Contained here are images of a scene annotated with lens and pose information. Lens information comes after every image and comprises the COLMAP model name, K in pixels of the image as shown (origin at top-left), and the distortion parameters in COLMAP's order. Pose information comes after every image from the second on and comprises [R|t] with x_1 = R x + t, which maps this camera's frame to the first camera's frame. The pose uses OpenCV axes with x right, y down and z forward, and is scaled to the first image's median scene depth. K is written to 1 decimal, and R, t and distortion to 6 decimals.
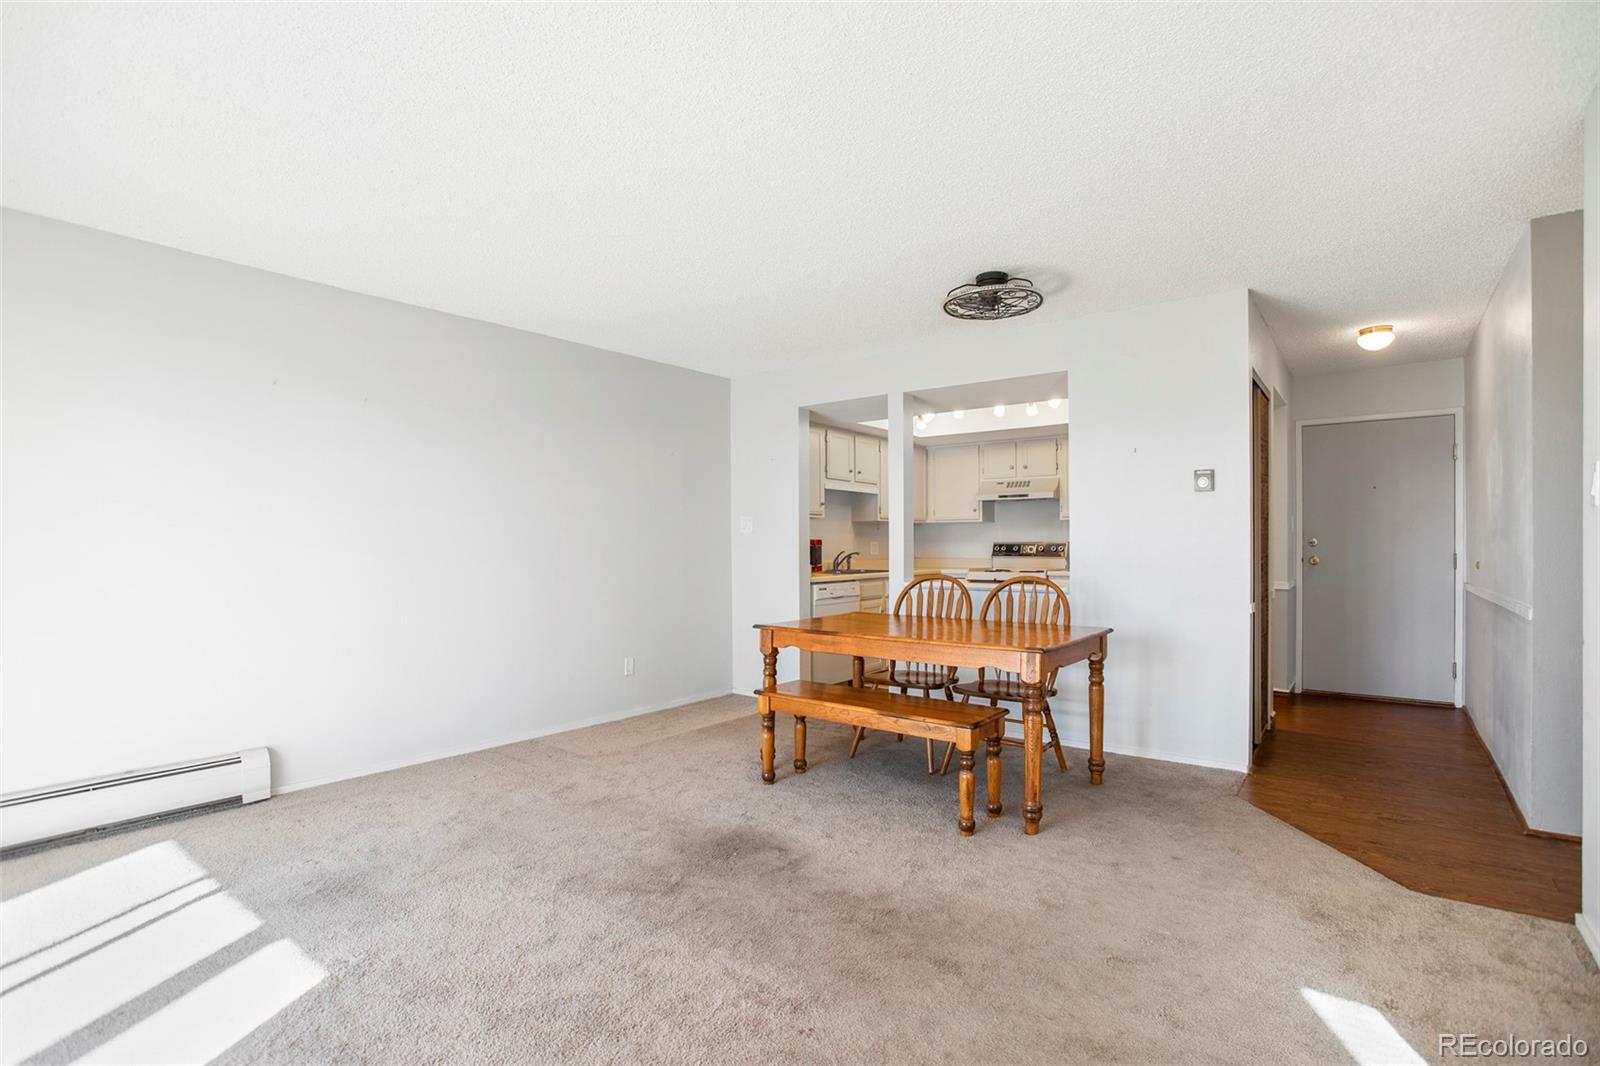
lens RADIAL K [[763.3, 0, 799.3], [0, 763.3, 548.4], [0, 0, 1]] dist [-0.055925, 0.032420]
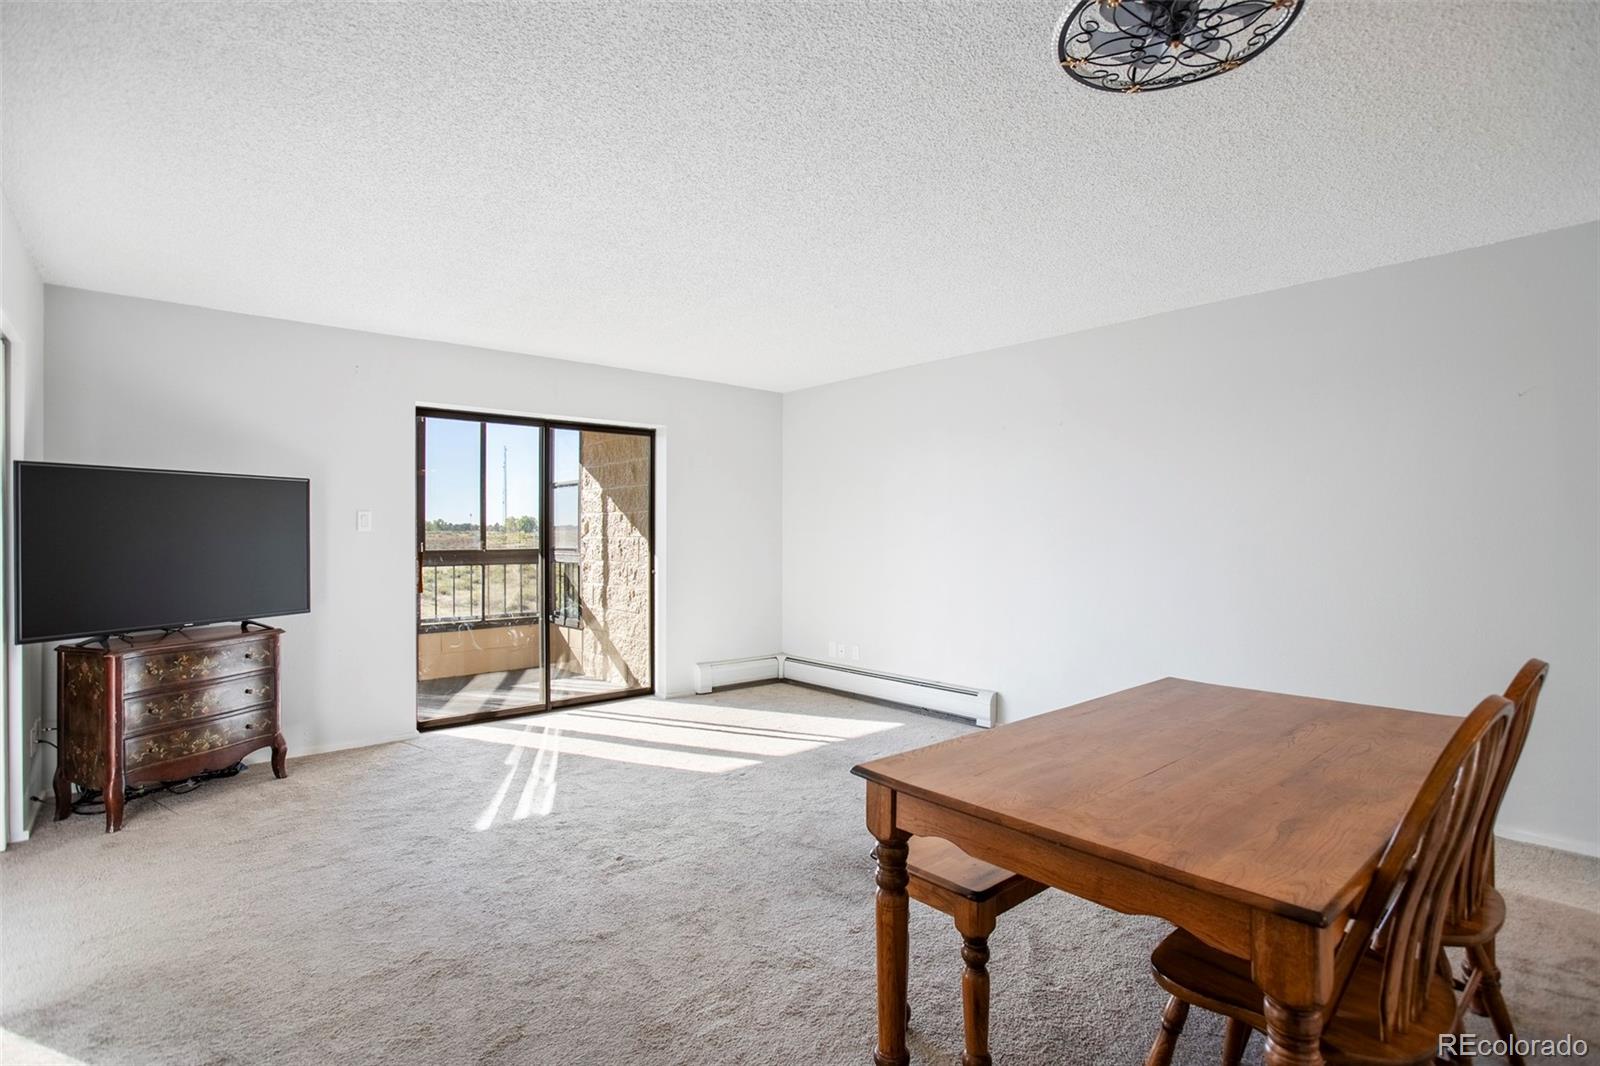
lens RADIAL K [[763.3, 0, 799.3], [0, 763.3, 548.4], [0, 0, 1]] dist [-0.055925, 0.032420]
pose [[-0.198318, 0.016348, -0.980001, 0.575987], [0.004280, 0.999866, 0.015813, -0.020307], [0.980128, -0.001059, -0.198361, 0.714287]]
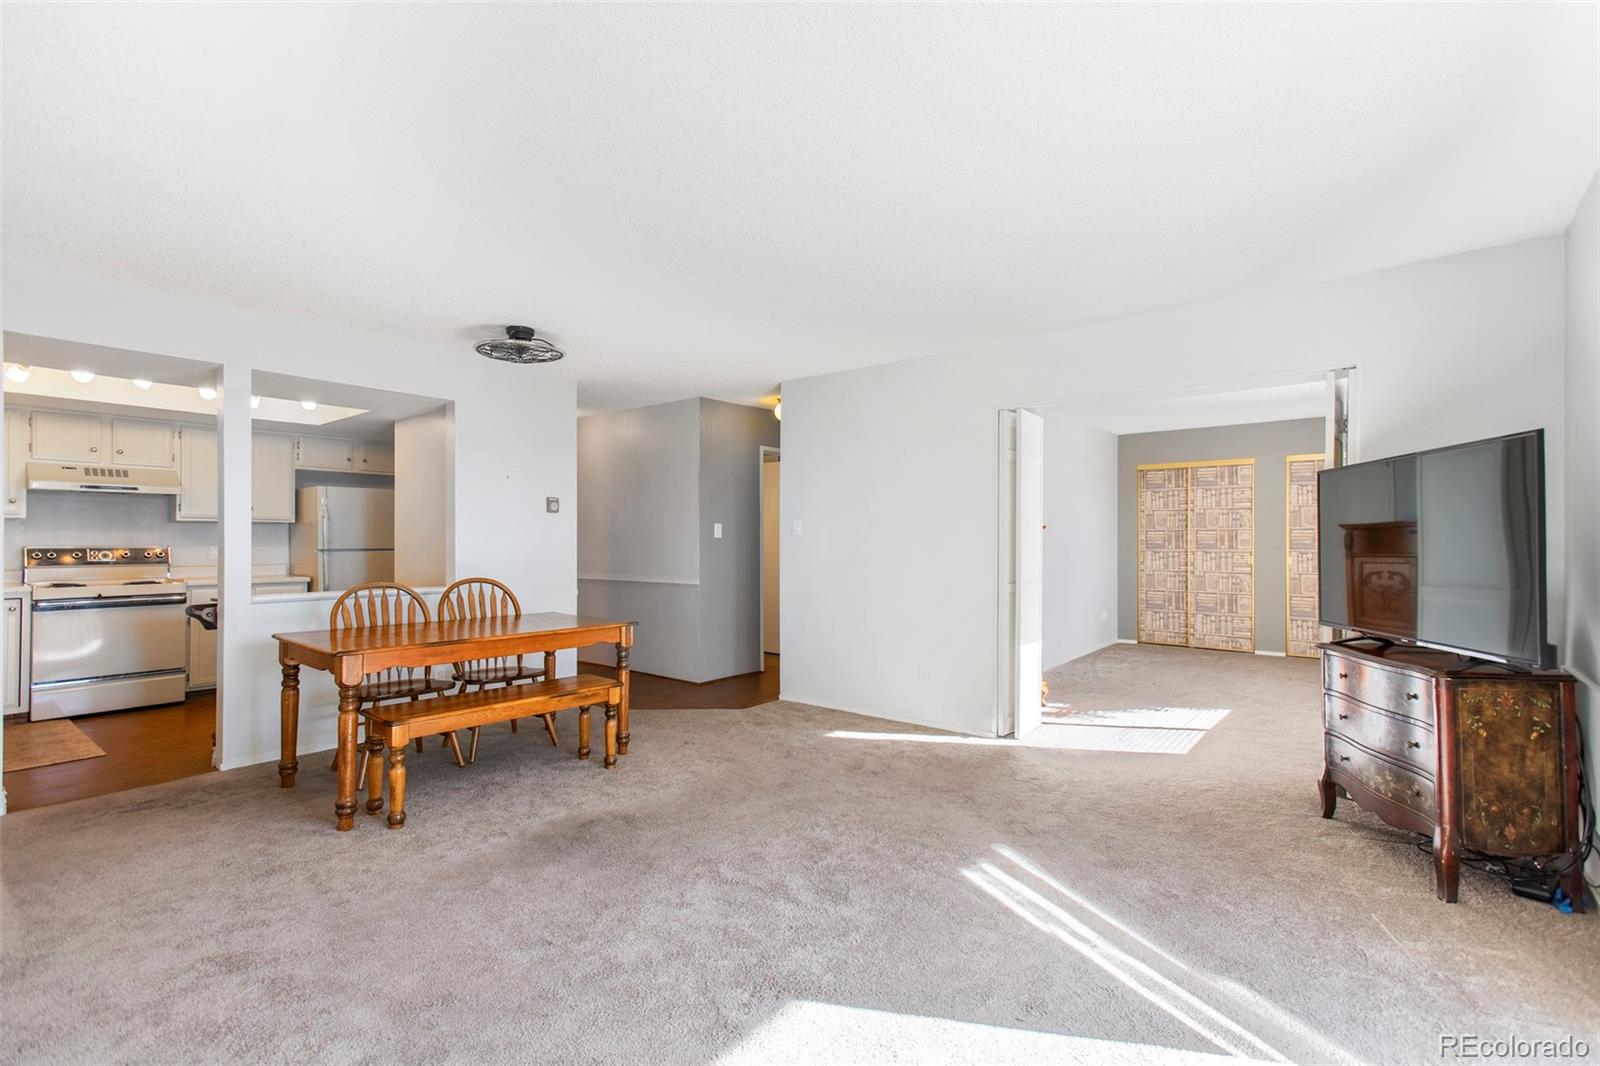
lens RADIAL K [[729.7, 0, 804.9], [0, 729.7, 536.9], [0, 0, 1]] dist [0.036283, 0.000221]
pose [[0.032843, 0.009979, 0.999411, -0.736943], [0.005415, 0.999934, -0.010163, -0.010961], [-0.999446, 0.005745, 0.032787, 0.419044]]
